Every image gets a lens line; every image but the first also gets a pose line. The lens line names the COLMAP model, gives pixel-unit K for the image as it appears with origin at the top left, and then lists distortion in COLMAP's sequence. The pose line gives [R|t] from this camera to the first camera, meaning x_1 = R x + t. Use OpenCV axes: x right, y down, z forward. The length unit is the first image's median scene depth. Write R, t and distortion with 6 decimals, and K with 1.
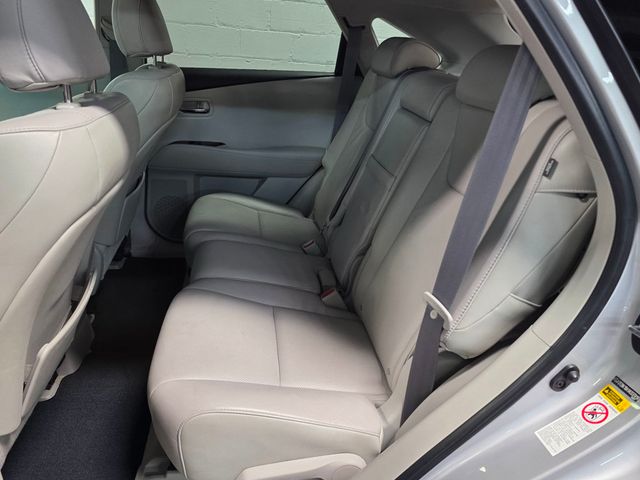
lens RADIAL K [[507.0, 0, 319.6], [0, 507.0, 240.5], [0, 0, 1]] dist [0.069238, -0.069626]
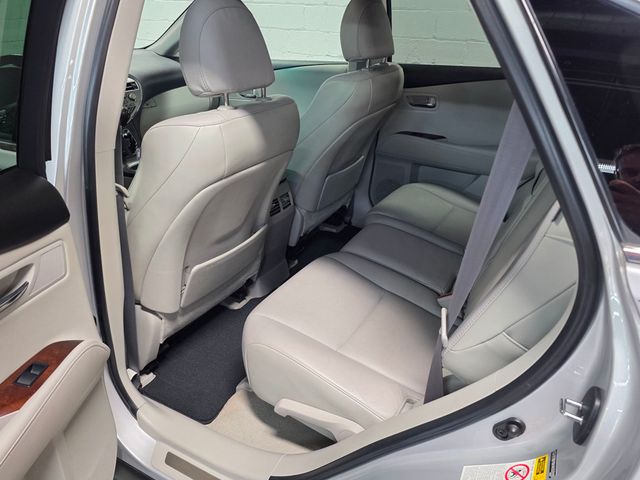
lens RADIAL K [[507.0, 0, 317.3], [0, 507.0, 239.1], [0, 0, 1]] dist [0.069238, -0.069626]
pose [[0.787475, 0.219299, -0.576013, 0.276247], [-0.196854, 0.975100, 0.102117, -0.044327], [0.584064, 0.032976, 0.811037, -0.000407]]
